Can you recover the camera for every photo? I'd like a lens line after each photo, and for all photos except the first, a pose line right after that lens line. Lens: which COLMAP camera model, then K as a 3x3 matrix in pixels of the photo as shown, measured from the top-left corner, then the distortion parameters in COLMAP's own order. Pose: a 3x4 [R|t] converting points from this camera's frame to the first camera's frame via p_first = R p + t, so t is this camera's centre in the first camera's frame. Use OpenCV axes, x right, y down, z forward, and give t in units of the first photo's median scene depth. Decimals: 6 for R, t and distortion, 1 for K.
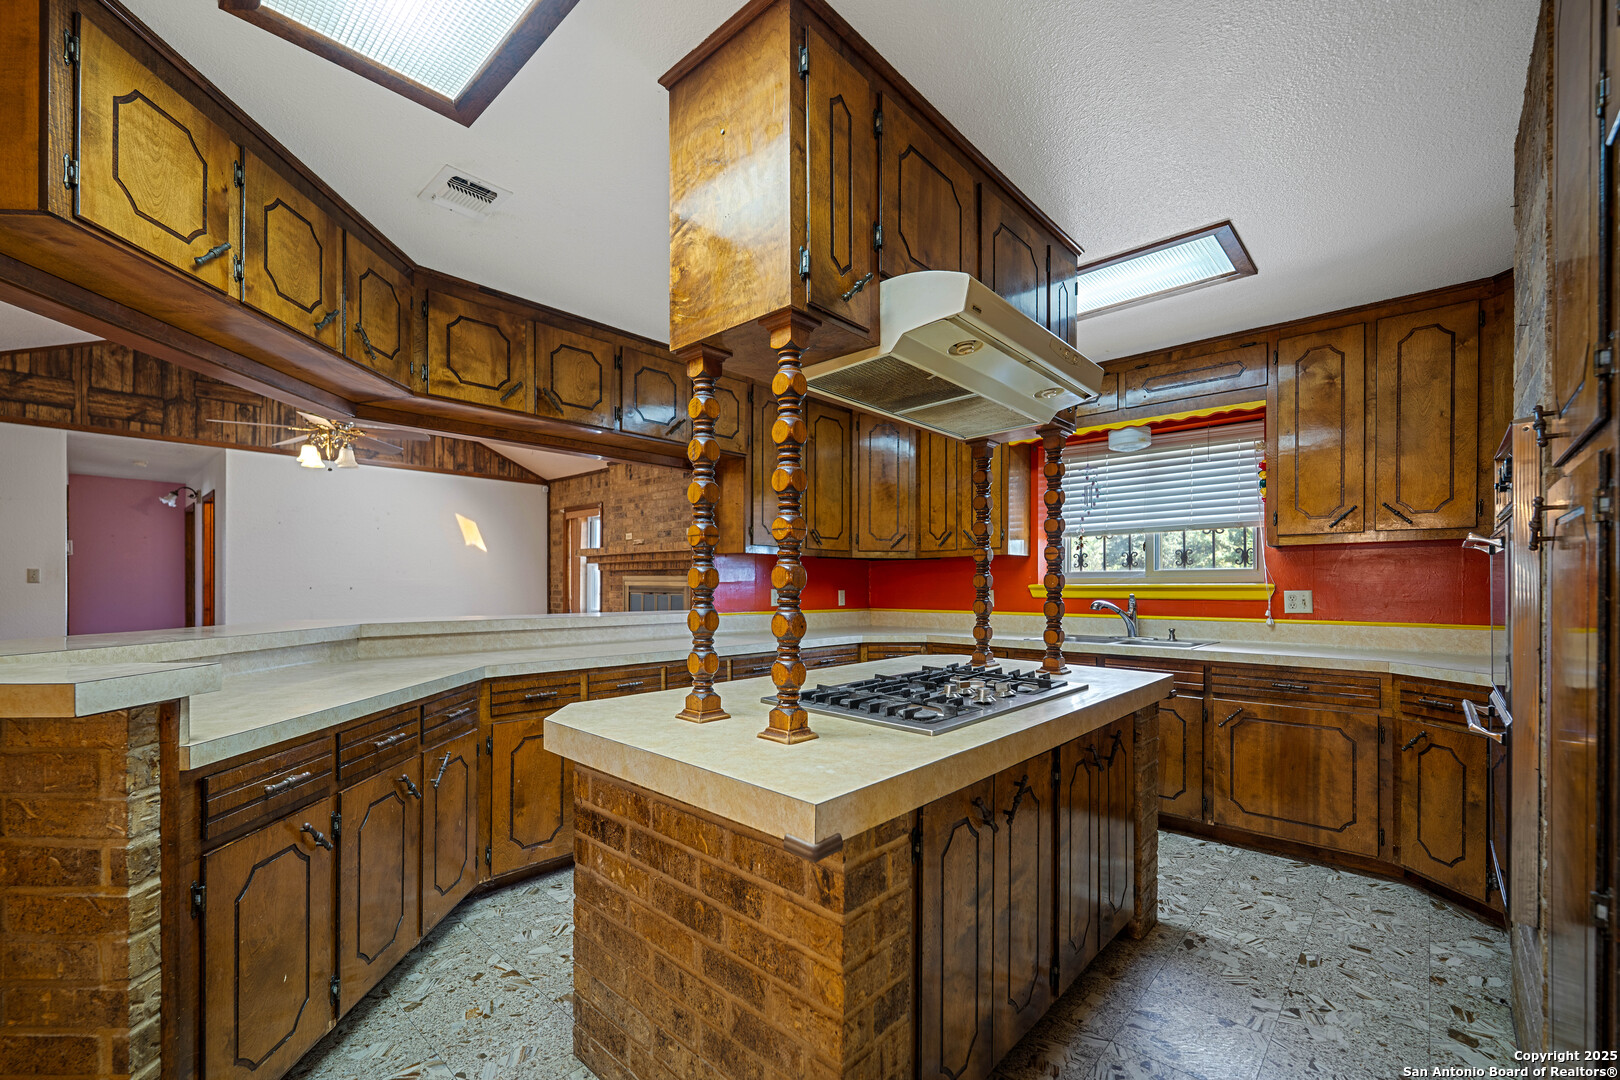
lens RADIAL K [[675.1, 0, 804.8], [0, 675.1, 577.3], [0, 0, 1]] dist [-0.002576, -0.000484]
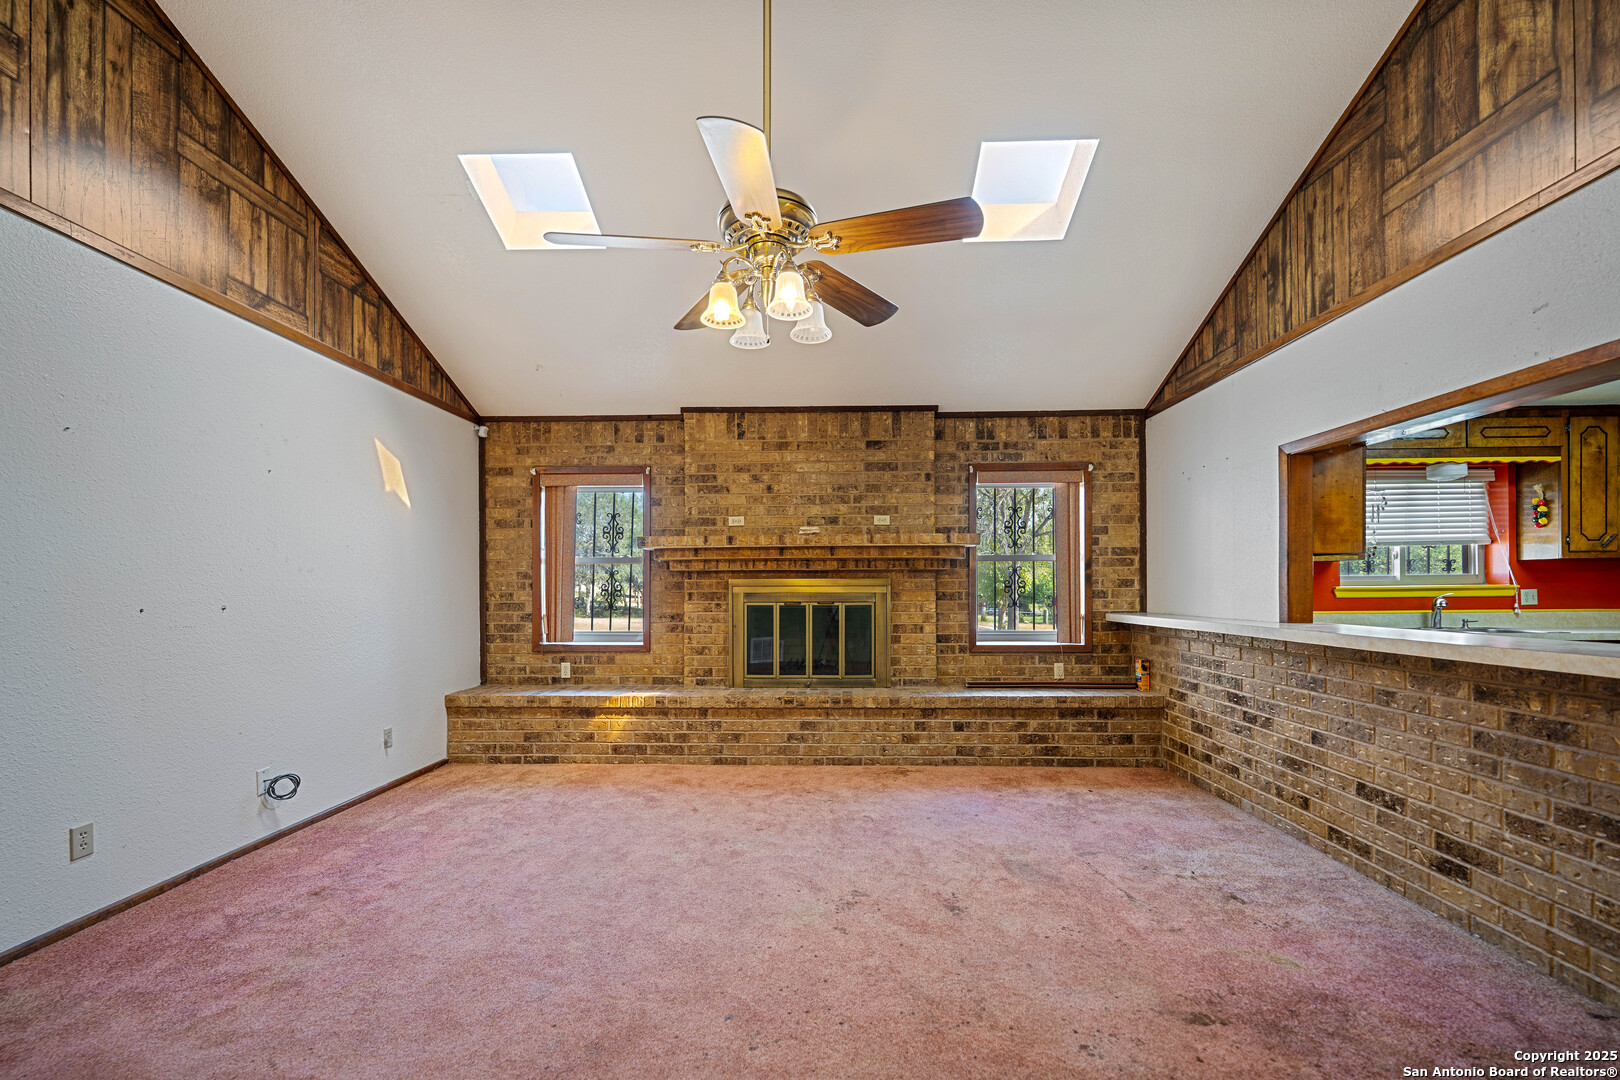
lens RADIAL K [[675.1, 0, 804.8], [0, 675.1, 577.3], [0, 0, 1]] dist [-0.002576, -0.000484]
pose [[0.753201, 0.001324, 0.657789, -0.681578], [0.001403, 0.999992, -0.003619, -0.001326], [-0.657789, 0.003649, 0.753193, 0.455177]]
